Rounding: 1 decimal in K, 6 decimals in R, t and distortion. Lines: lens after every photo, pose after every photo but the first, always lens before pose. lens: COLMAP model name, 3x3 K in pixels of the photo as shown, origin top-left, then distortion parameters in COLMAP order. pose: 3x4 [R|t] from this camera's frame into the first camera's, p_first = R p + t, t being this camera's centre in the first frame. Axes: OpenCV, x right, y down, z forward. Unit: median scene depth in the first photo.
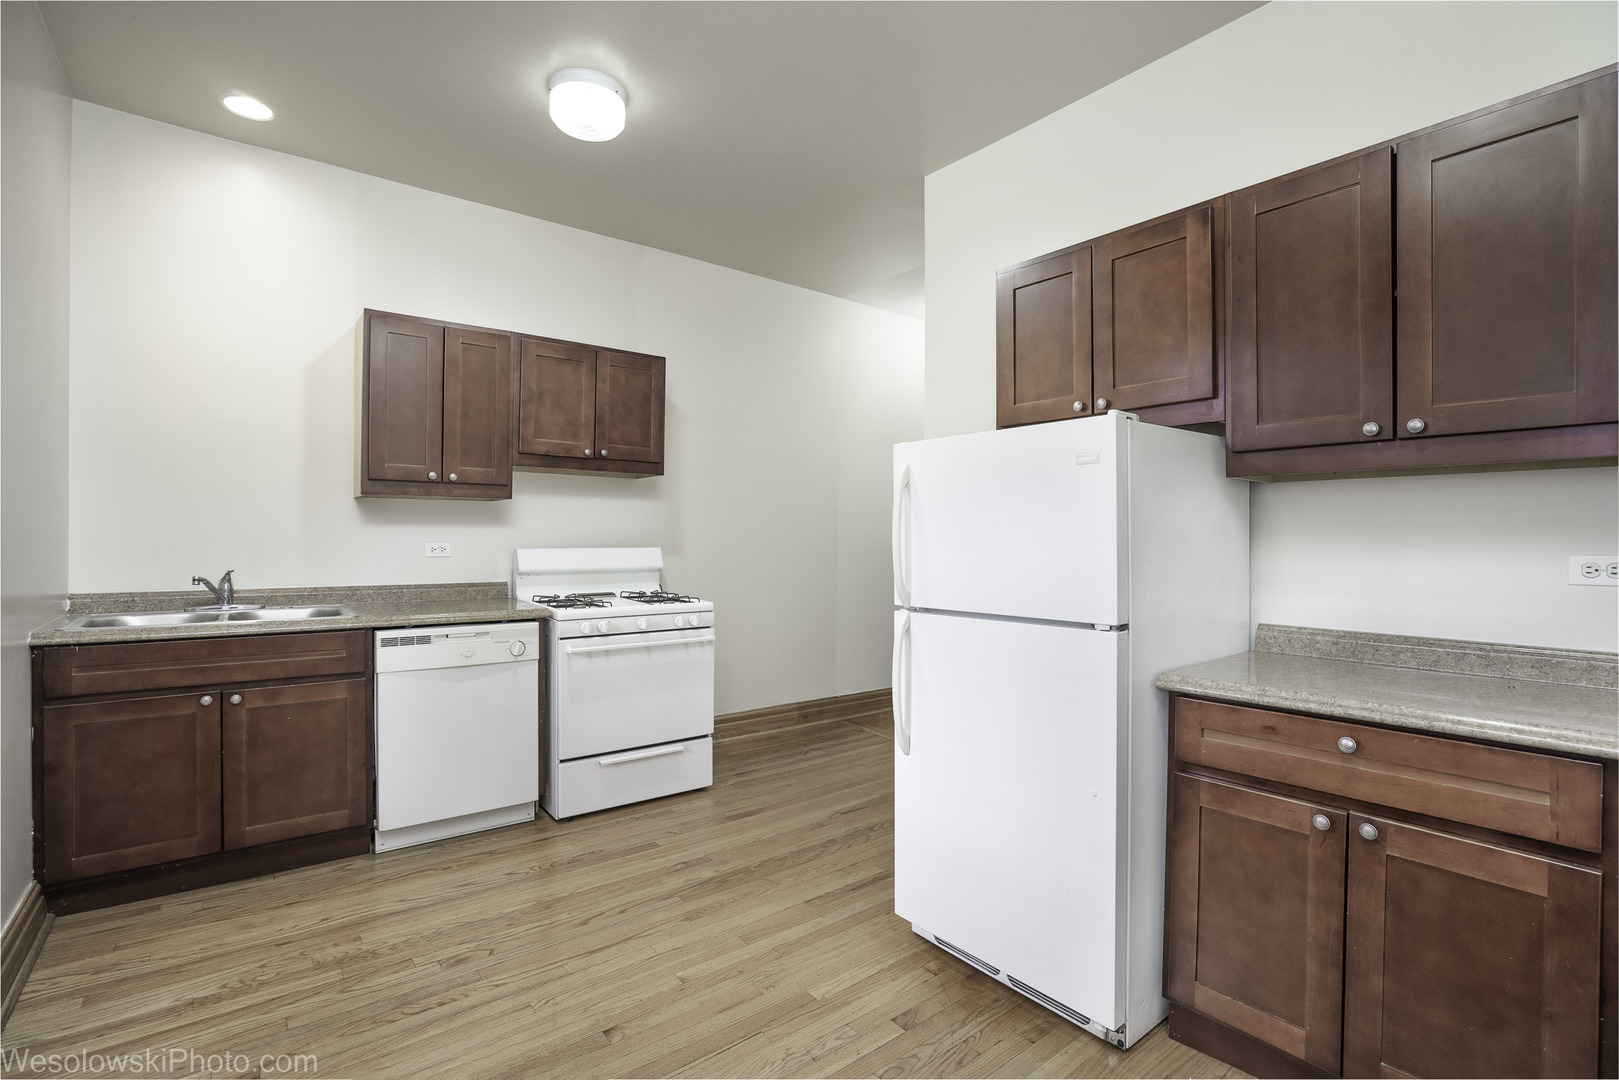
lens RADIAL K [[741.5, 0, 801.0], [0, 741.5, 538.0], [0, 0, 1]] dist [0.003191, 0.001082]
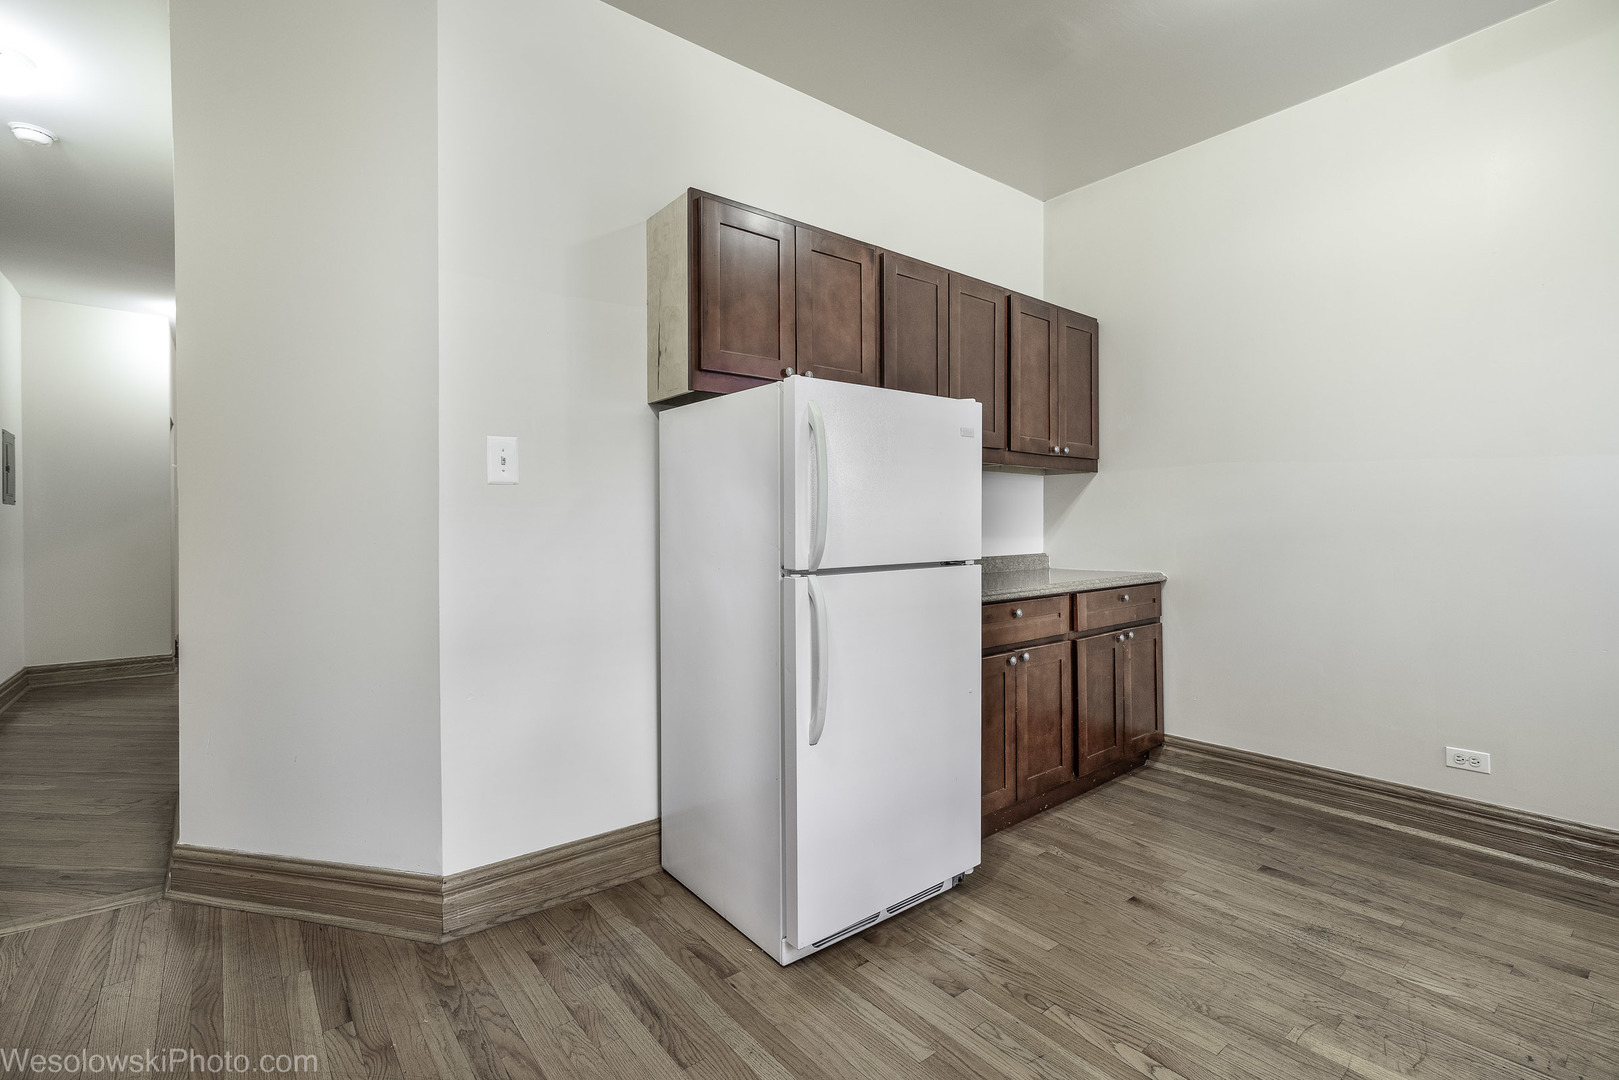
lens RADIAL K [[741.5, 0, 801.3], [0, 741.5, 530.0], [0, 0, 1]] dist [0.003191, 0.001082]
pose [[-0.003483, -0.004687, 0.999983, -0.789821], [0.011110, 0.999927, 0.004726, 0.048004], [-0.999932, 0.011126, -0.003431, 1.151079]]
